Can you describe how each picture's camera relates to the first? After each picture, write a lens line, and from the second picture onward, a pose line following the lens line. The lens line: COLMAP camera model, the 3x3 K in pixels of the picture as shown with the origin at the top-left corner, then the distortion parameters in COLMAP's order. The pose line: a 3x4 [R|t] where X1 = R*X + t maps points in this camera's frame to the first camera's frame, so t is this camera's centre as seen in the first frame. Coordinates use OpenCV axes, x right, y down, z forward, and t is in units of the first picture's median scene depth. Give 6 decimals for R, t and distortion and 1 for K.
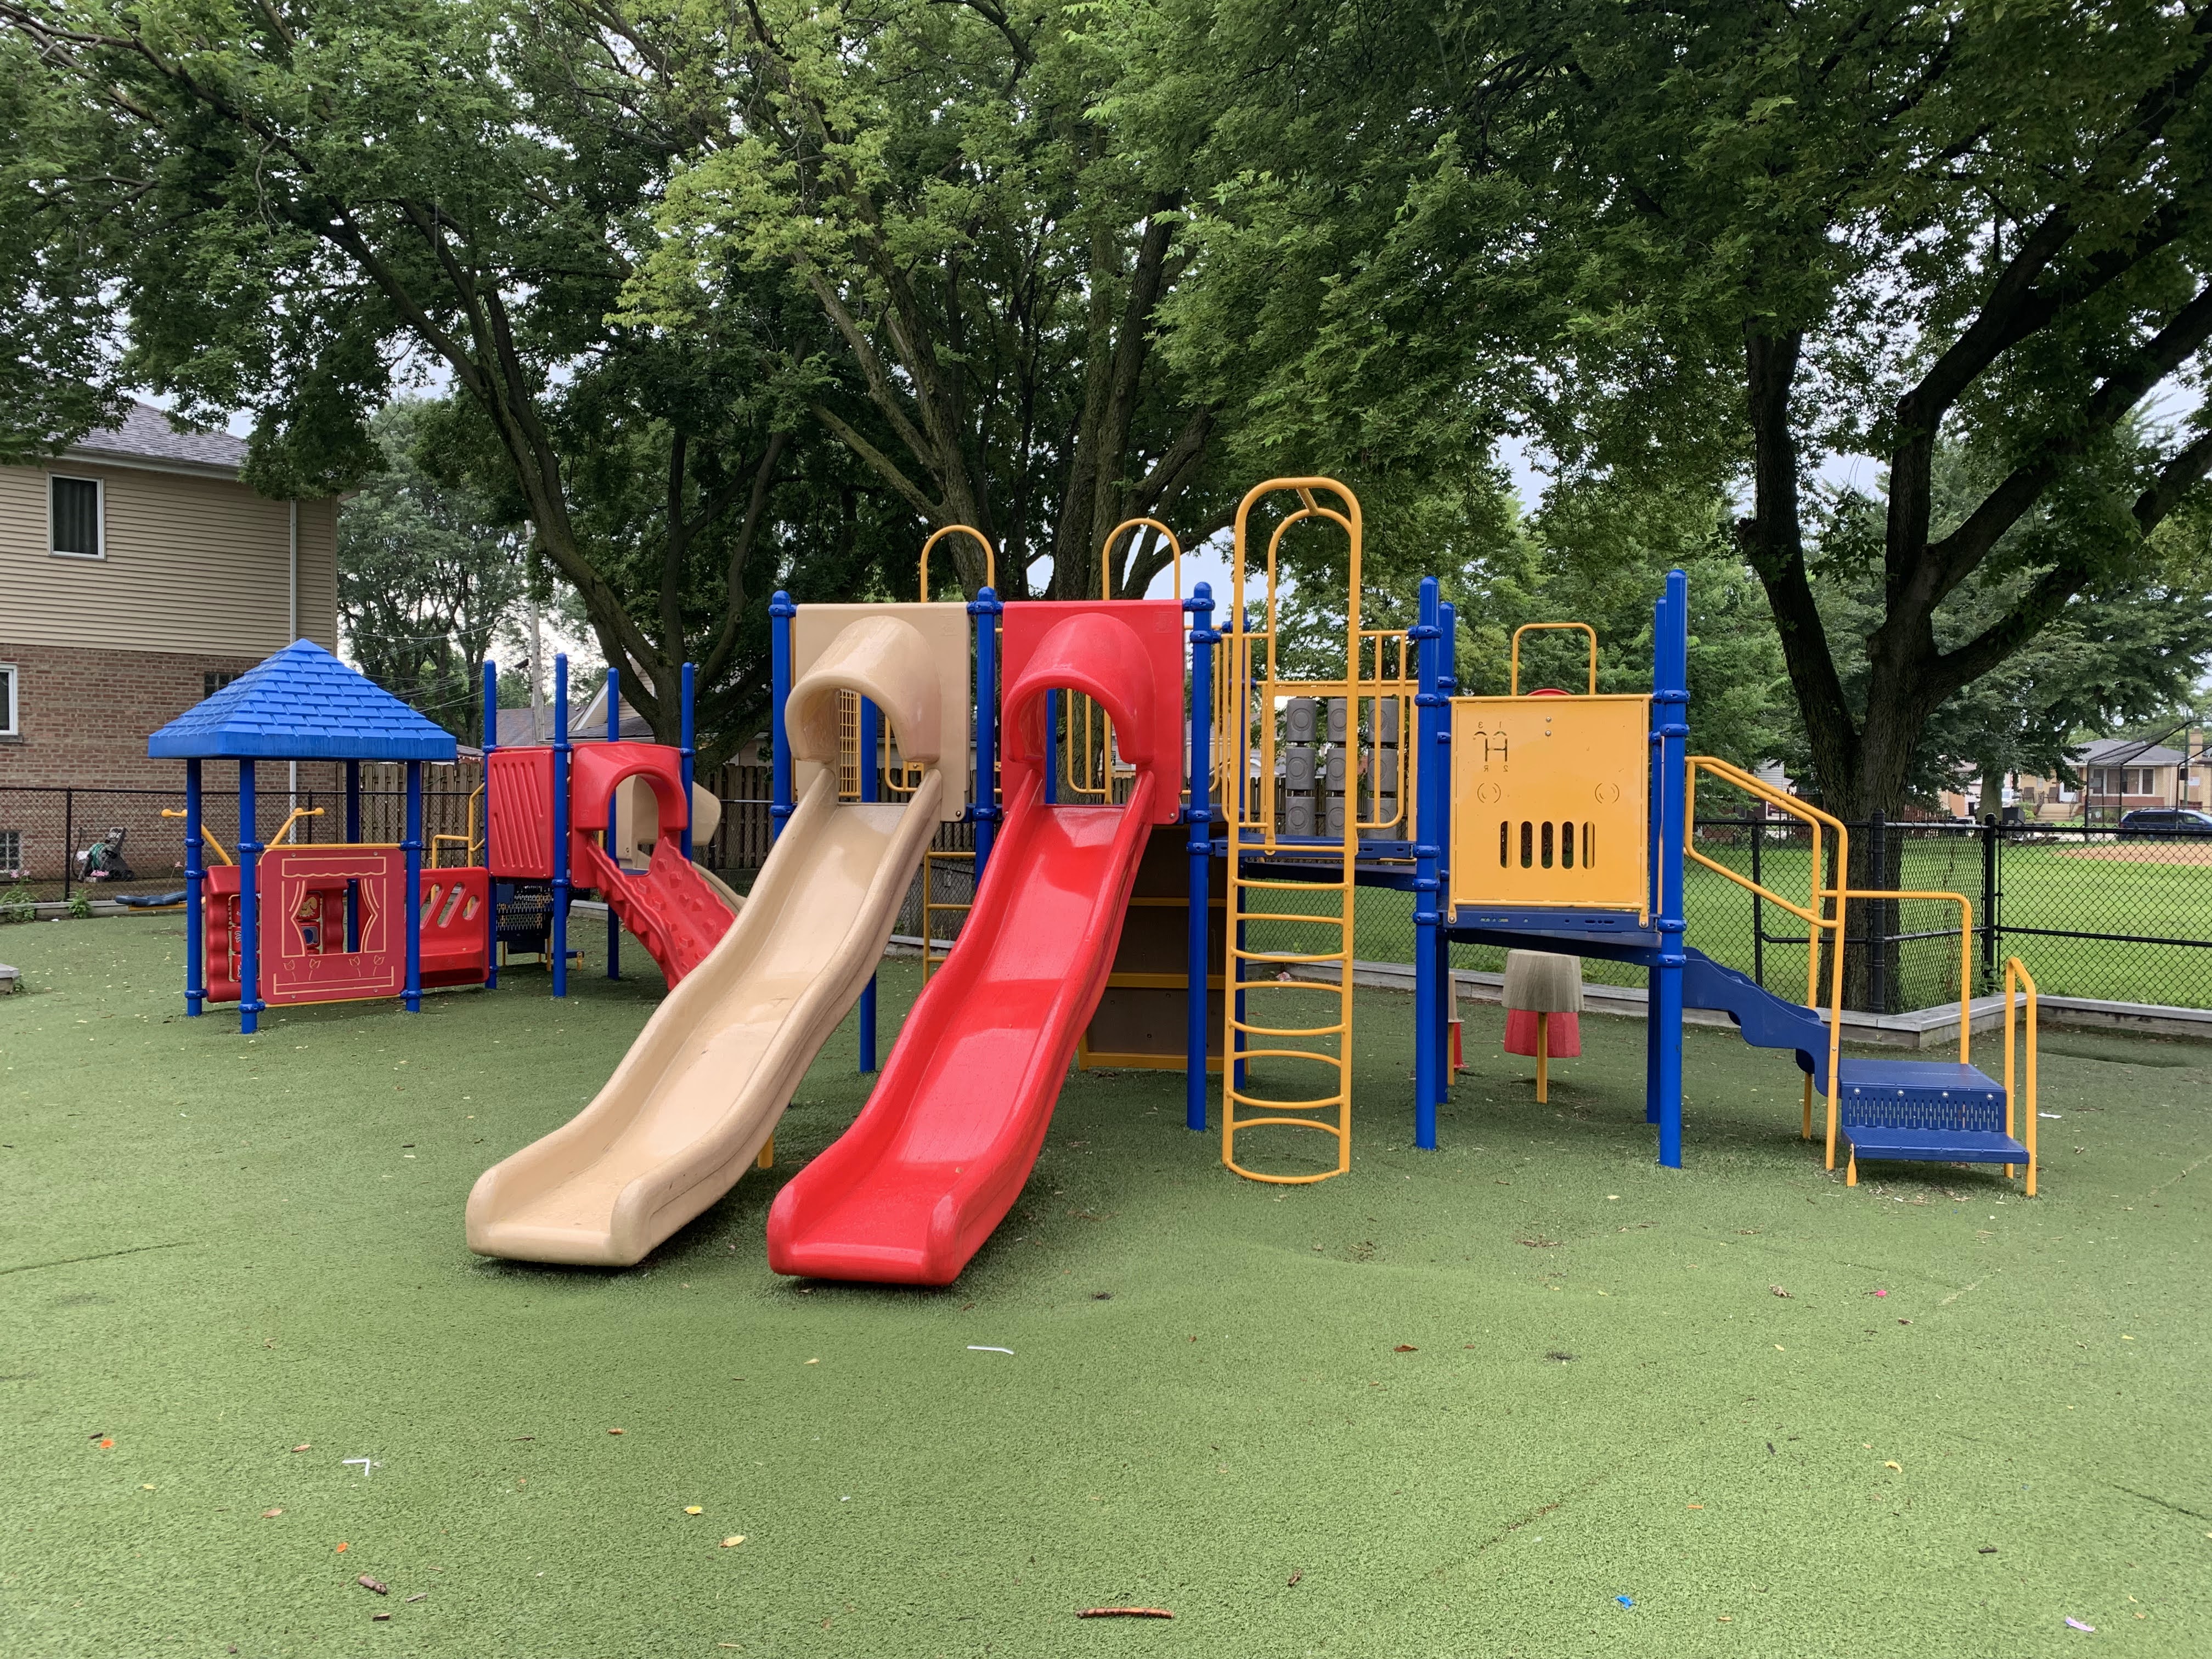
lens RADIAL K [[1662.6, 0, 1103.7], [0, 1662.6, 835.8], [0, 0, 1]] dist [0.001931, 0.001477]
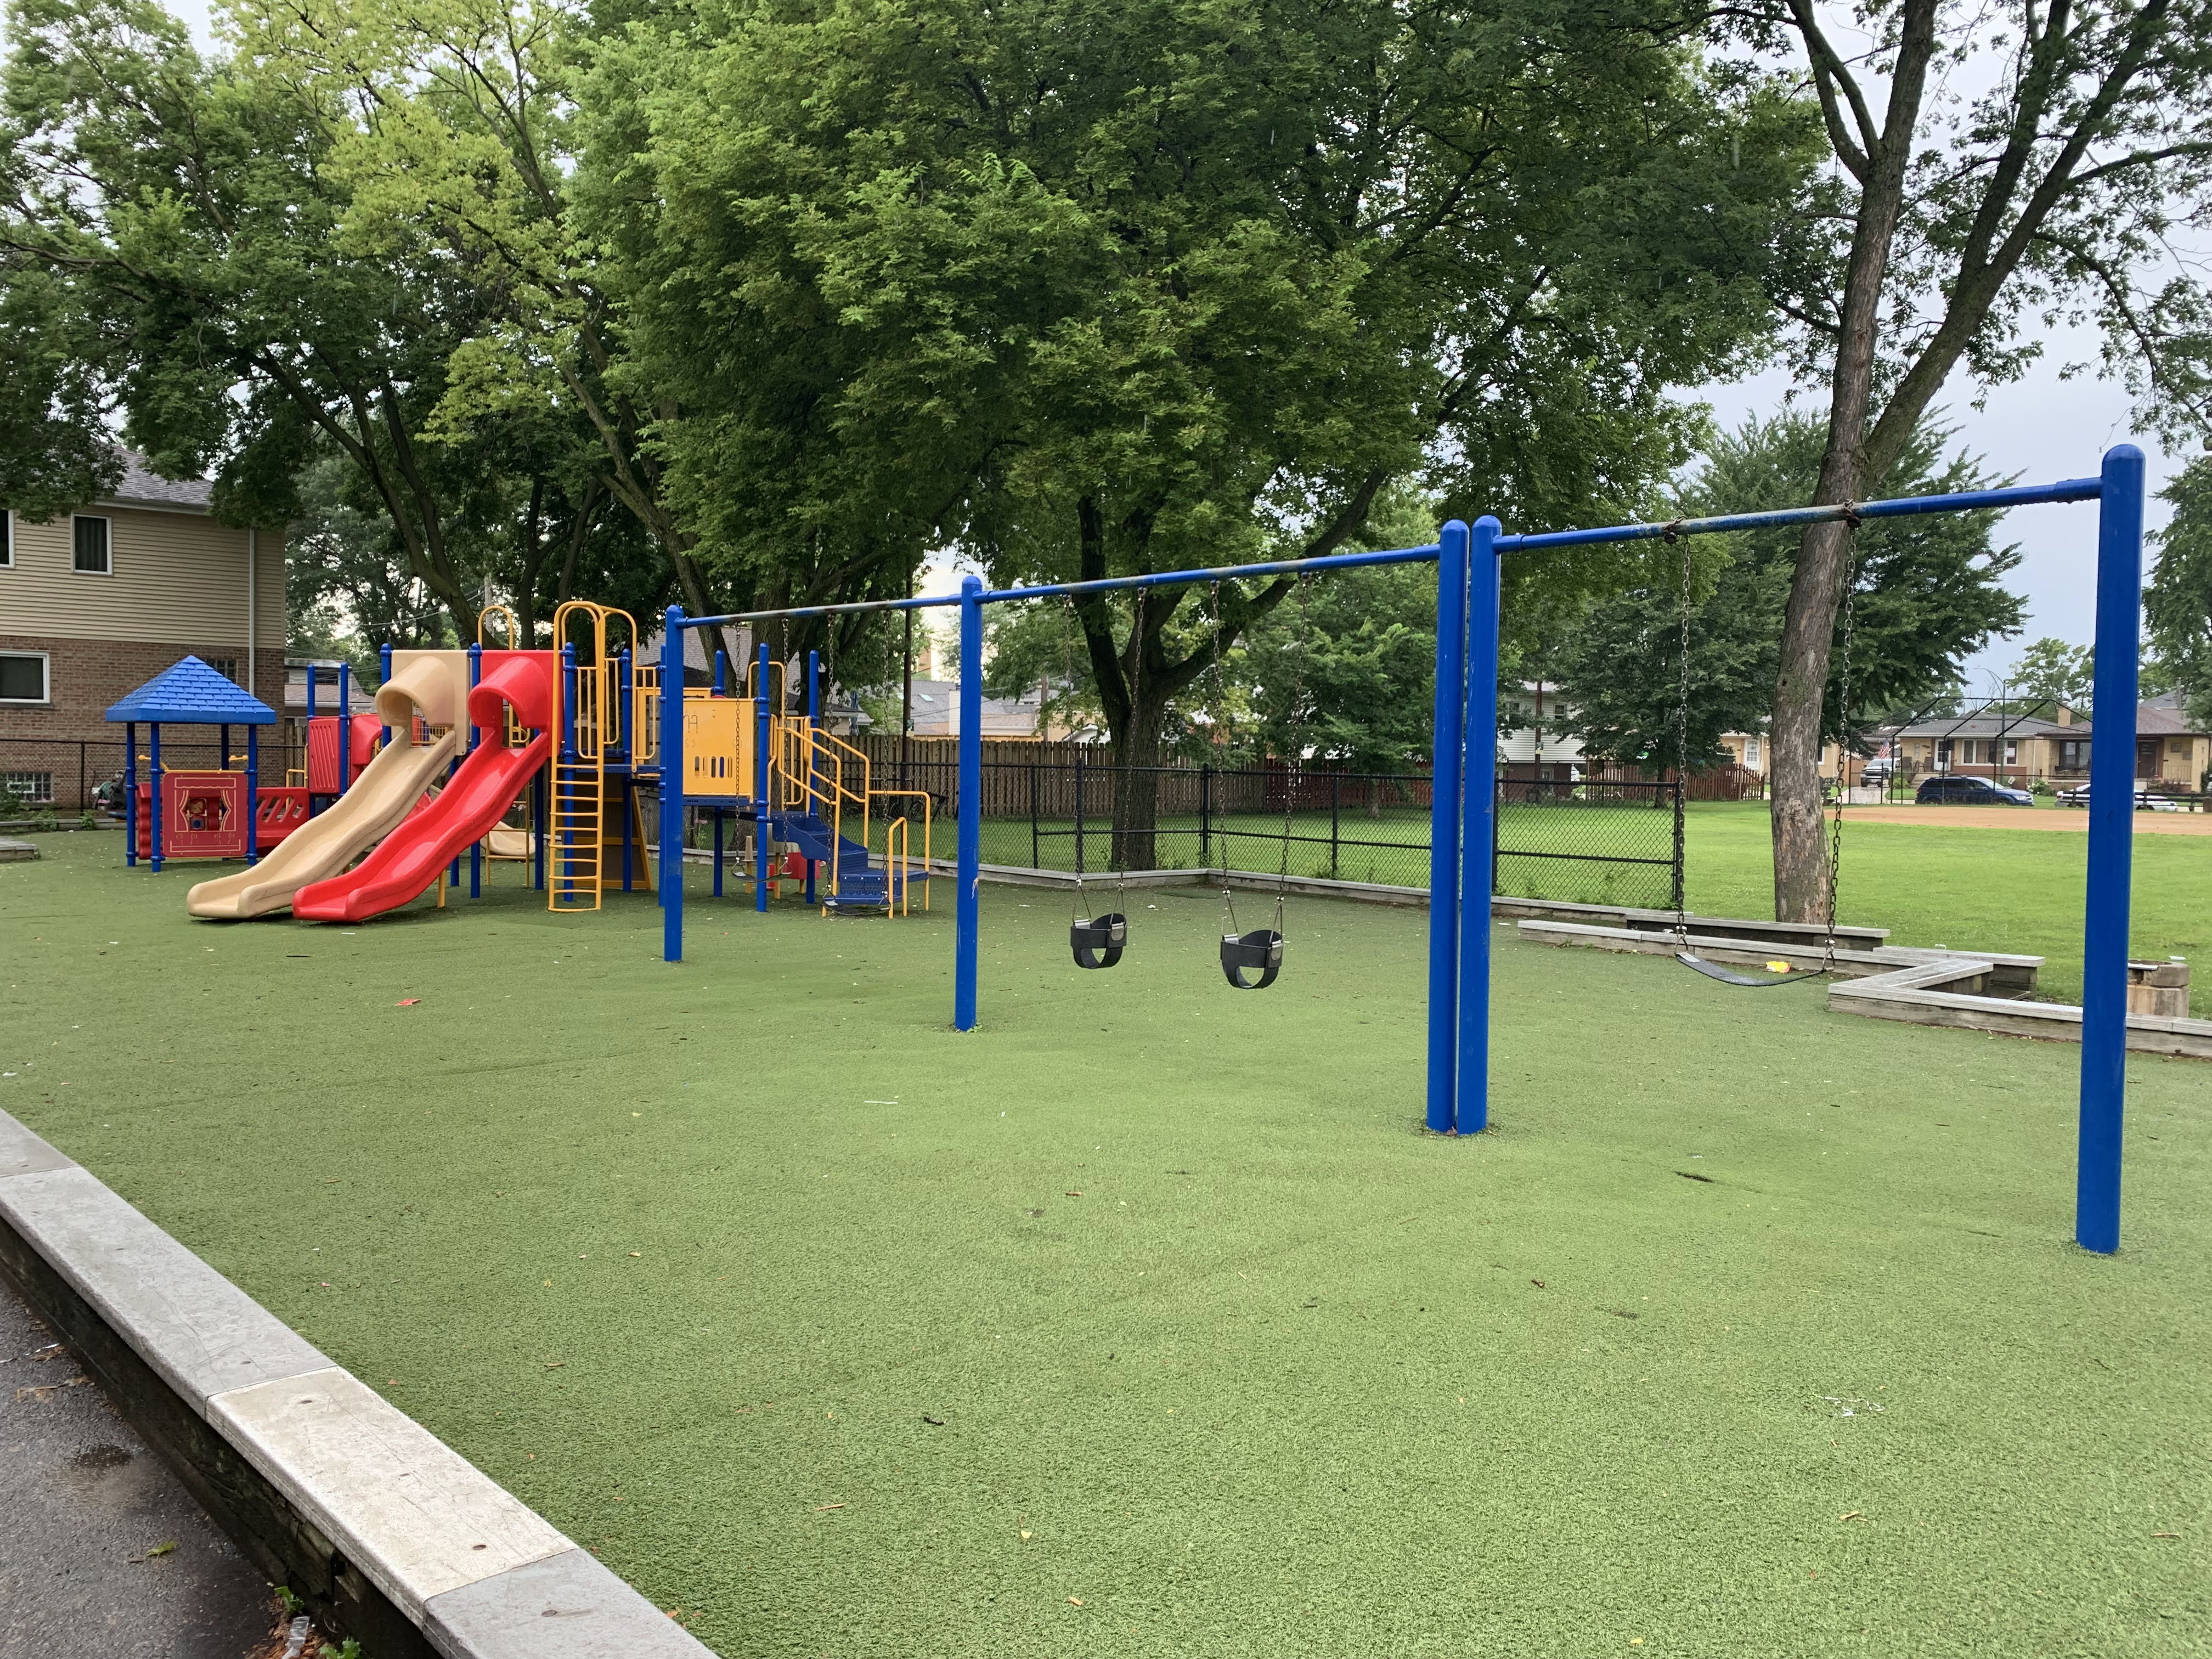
lens RADIAL K [[1669.4, 0, 1105.4], [0, 1669.4, 821.8], [0, 0, 1]] dist [0.001927, -0.000842]
pose [[0.999616, 0.006941, -0.026819, 0.377225], [-0.006598, 0.999896, 0.012842, 0.020842], [0.026905, -0.012660, 0.999558, -0.525256]]
